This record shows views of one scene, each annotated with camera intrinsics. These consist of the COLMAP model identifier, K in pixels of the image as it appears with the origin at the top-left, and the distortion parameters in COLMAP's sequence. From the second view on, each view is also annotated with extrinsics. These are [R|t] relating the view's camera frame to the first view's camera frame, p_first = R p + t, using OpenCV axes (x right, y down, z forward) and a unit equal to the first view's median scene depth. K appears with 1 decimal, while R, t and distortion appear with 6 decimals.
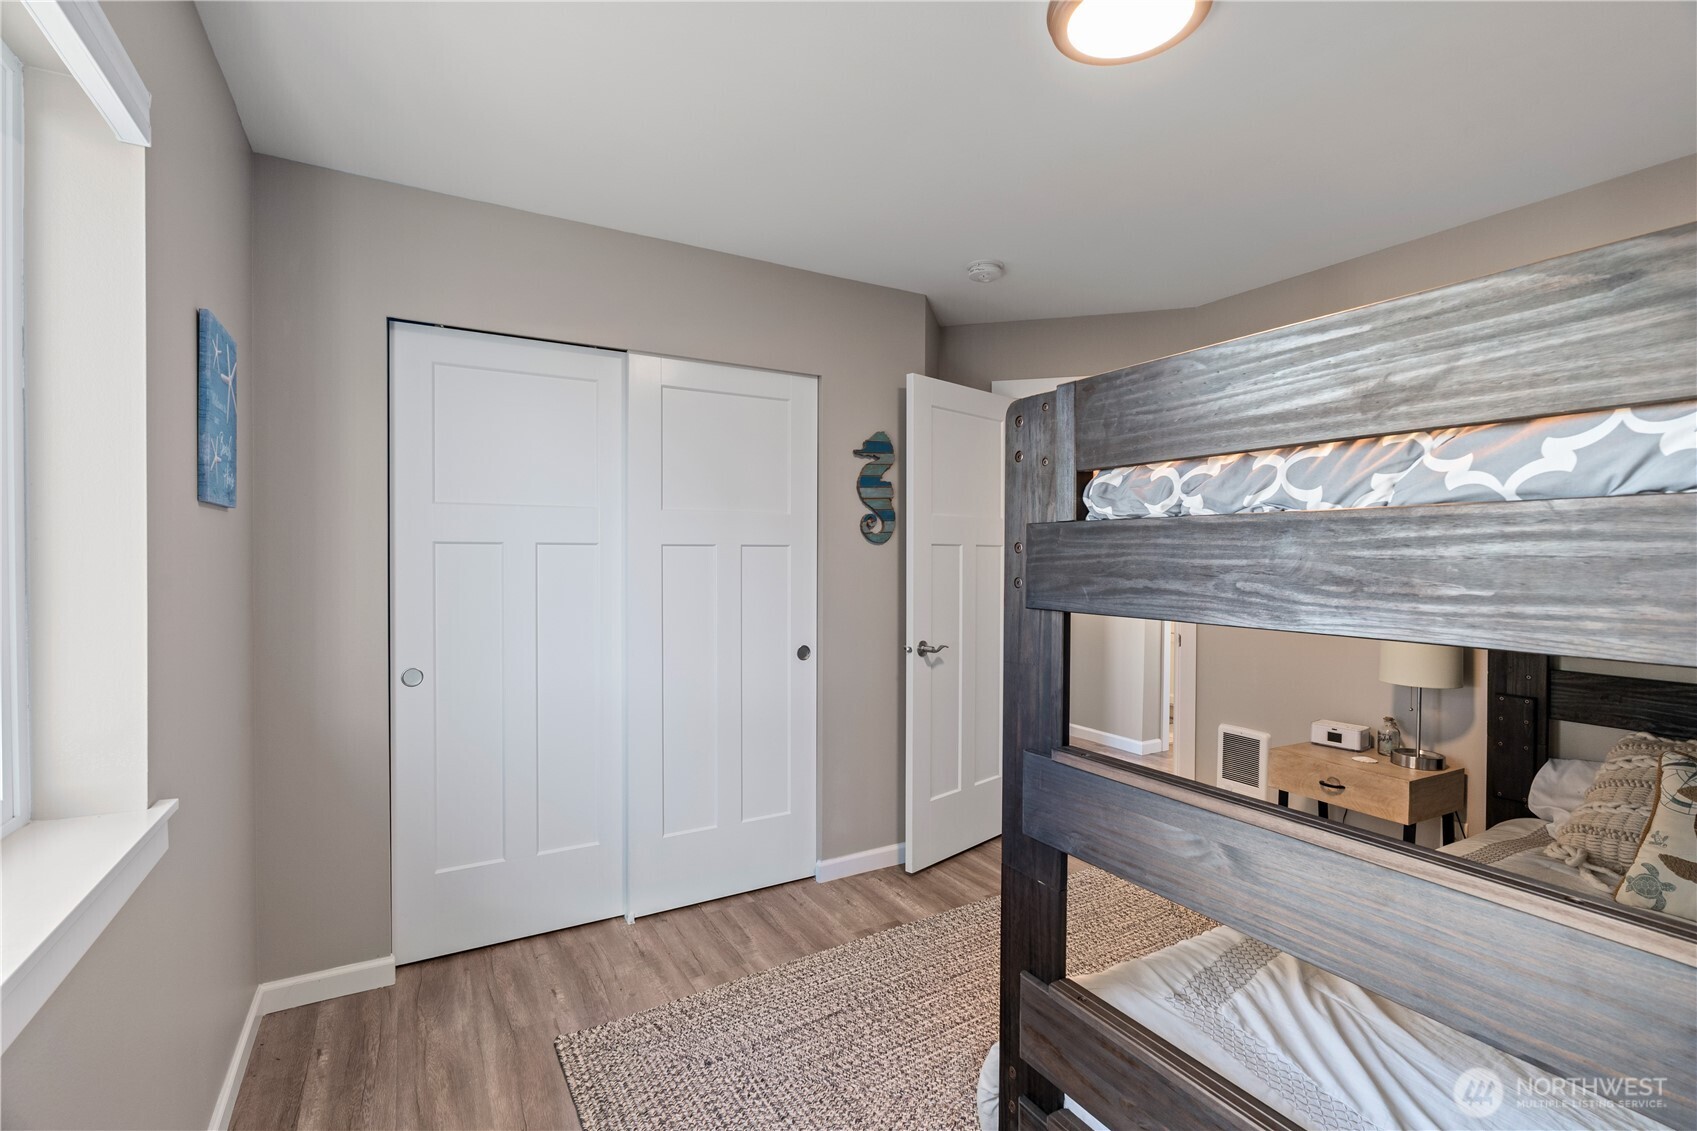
lens RADIAL K [[768.1, 0, 848.5], [0, 768.1, 565.5], [0, 0, 1]] dist [-0.002132, 0.000587]
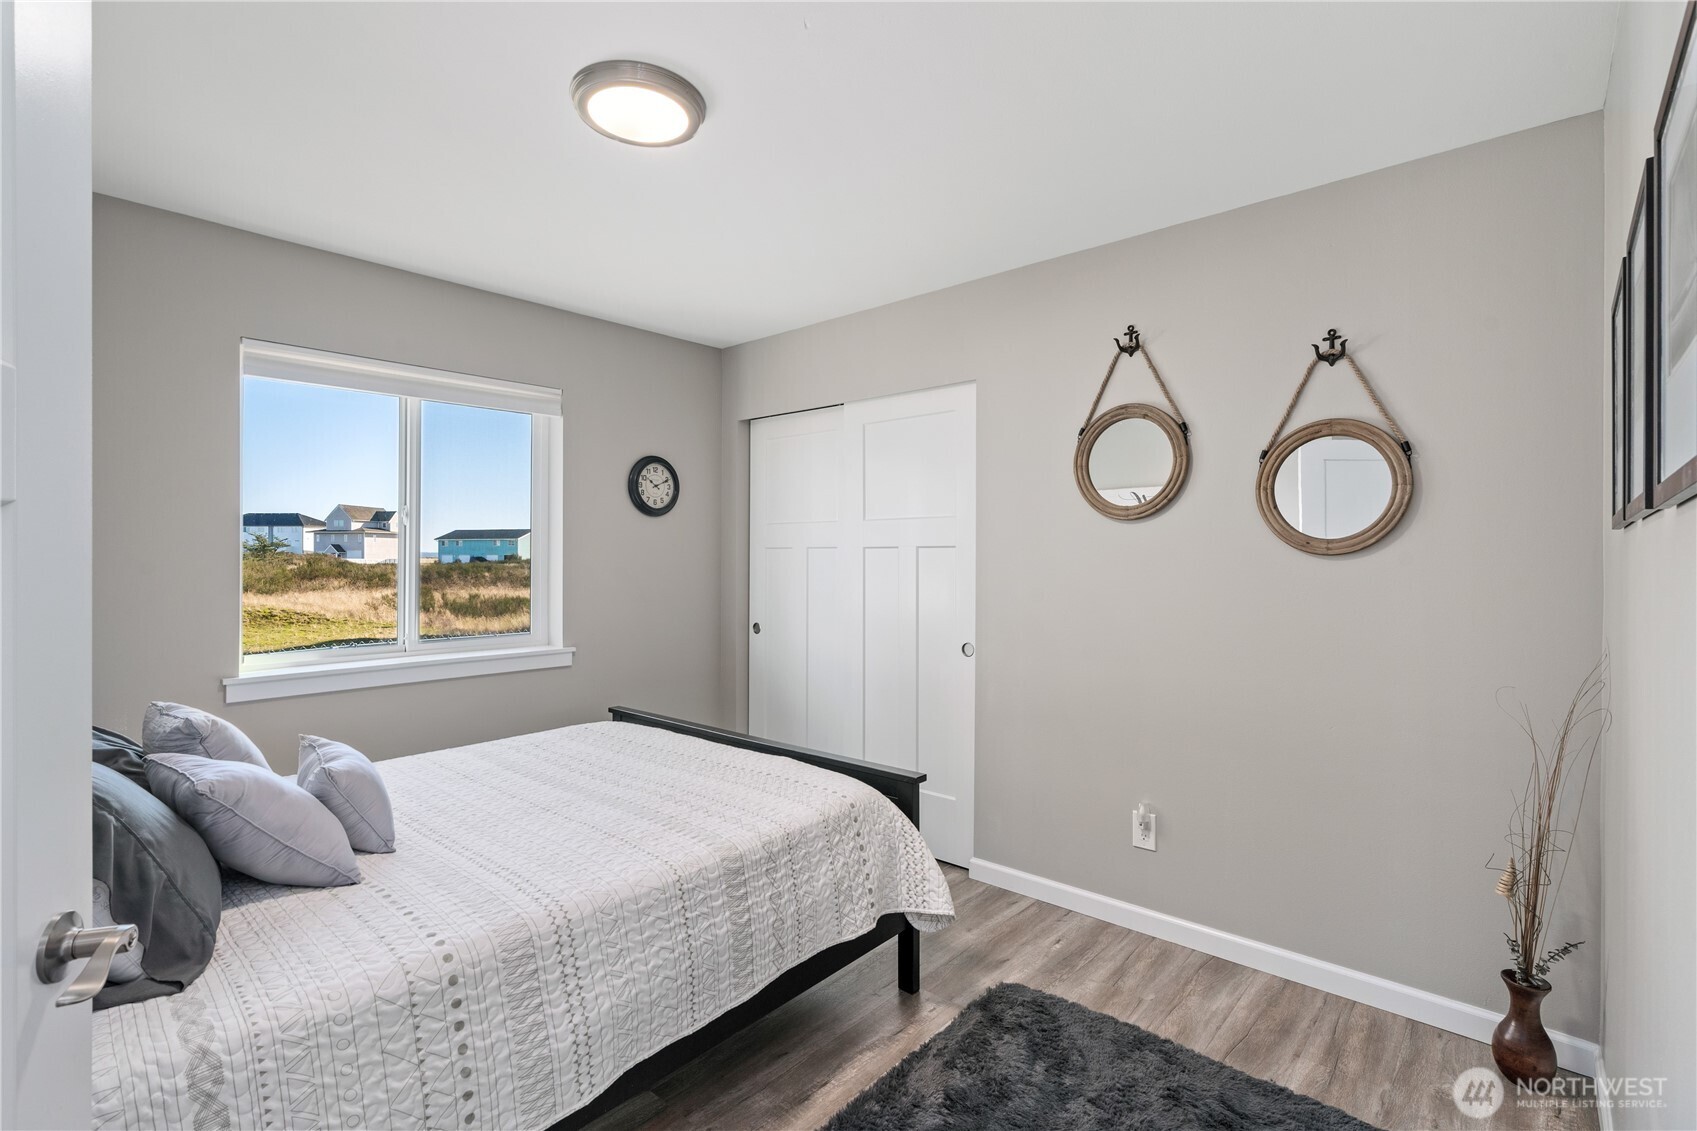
lens RADIAL K [[768.1, 0, 848.5], [0, 768.1, 565.5], [0, 0, 1]] dist [-0.002132, 0.000587]
pose [[0.315999, 0.009952, -0.948707, 0.870208], [-0.010467, 0.999921, 0.007003, -0.007205], [0.948702, 0.007717, 0.316078, 0.516428]]
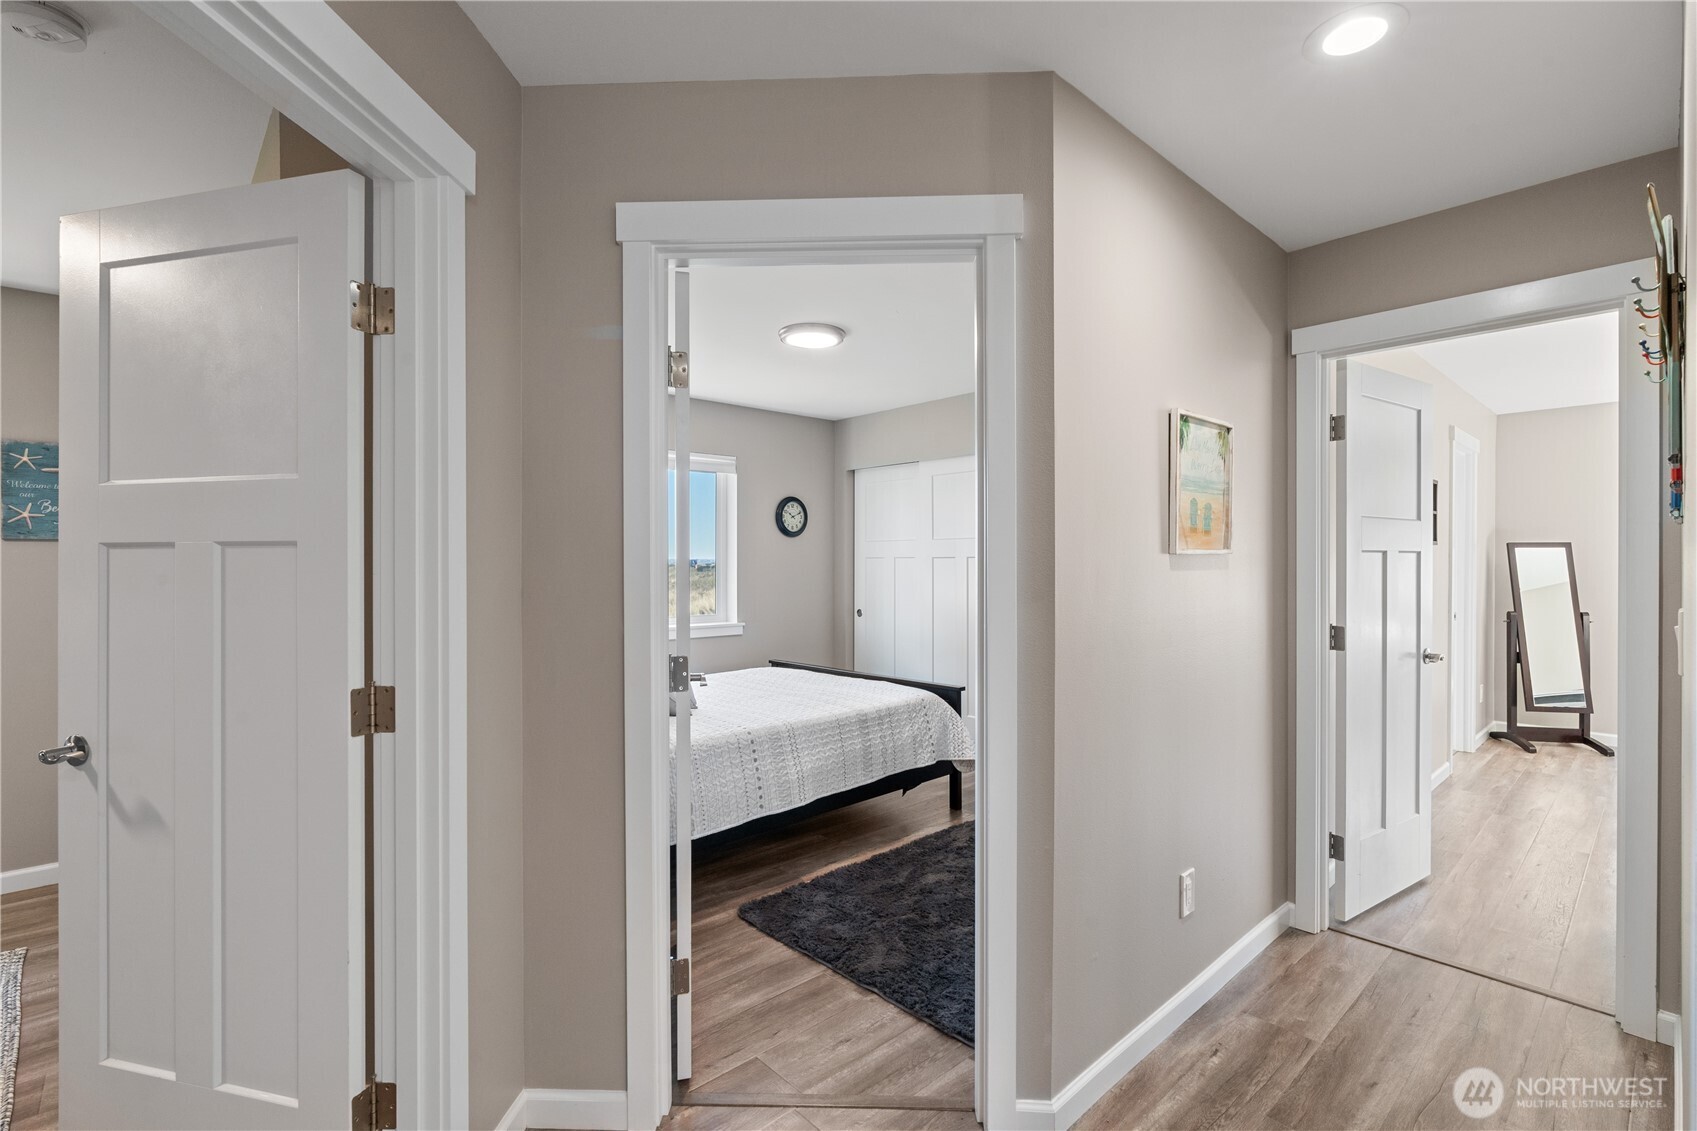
lens RADIAL K [[768.1, 0, 848.5], [0, 768.1, 565.5], [0, 0, 1]] dist [-0.002132, 0.000587]
pose [[0.217525, -0.000438, -0.976055, 1.450509], [-0.007739, 0.999968, -0.002173, -0.002753], [0.976024, 0.008027, 0.217514, 0.335826]]
